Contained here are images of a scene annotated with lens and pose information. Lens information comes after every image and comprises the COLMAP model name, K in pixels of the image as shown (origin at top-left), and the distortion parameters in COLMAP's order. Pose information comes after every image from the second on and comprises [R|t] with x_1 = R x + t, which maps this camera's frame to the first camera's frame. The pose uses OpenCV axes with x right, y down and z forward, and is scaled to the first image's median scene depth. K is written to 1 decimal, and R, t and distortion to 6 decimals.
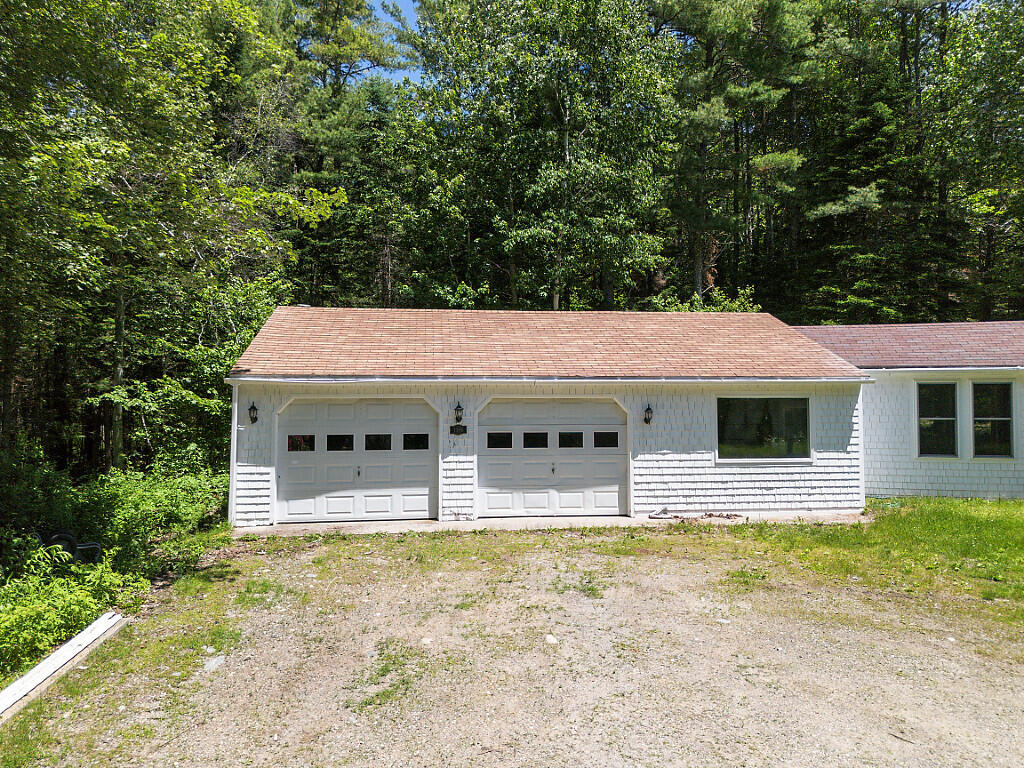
lens RADIAL K [[746.8, 0, 484.6], [0, 746.8, 399.1], [0, 0, 1]] dist [0.055218, -0.048566]
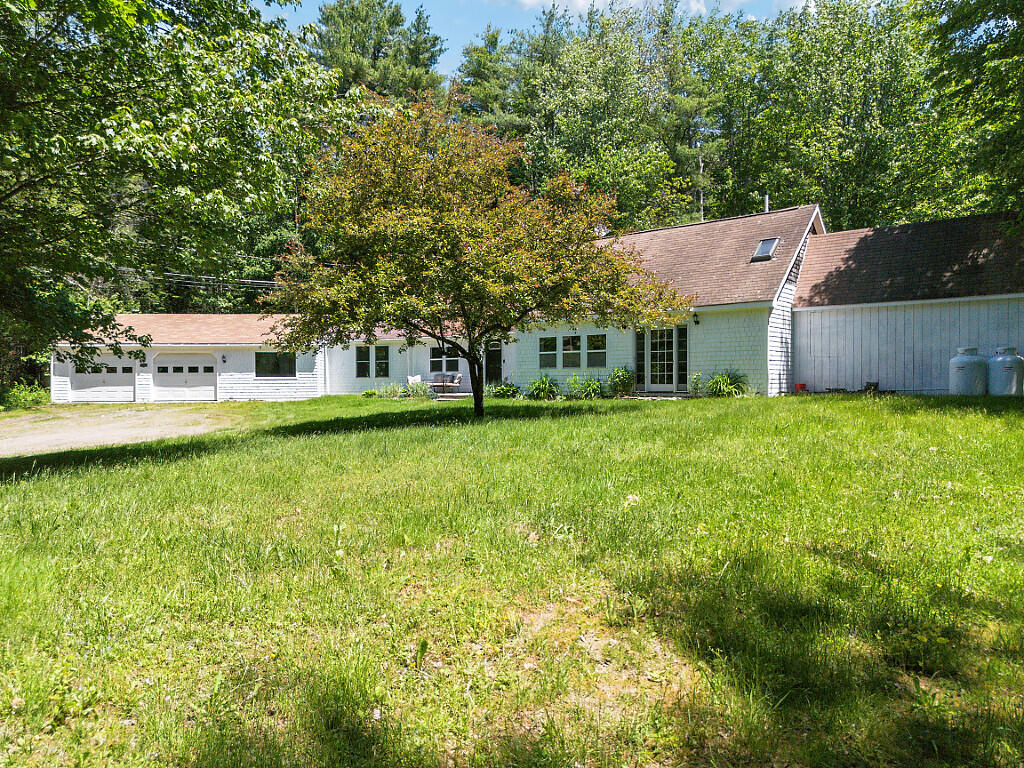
lens RADIAL K [[746.8, 0, 509.1], [0, 746.8, 385.9], [0, 0, 1]] dist [0.055218, -0.048566]
pose [[0.998955, -0.005873, -0.045318, 1.230322], [0.006220, 0.999952, 0.007519, 0.093489], [0.045272, -0.007793, 0.998944, -1.396317]]
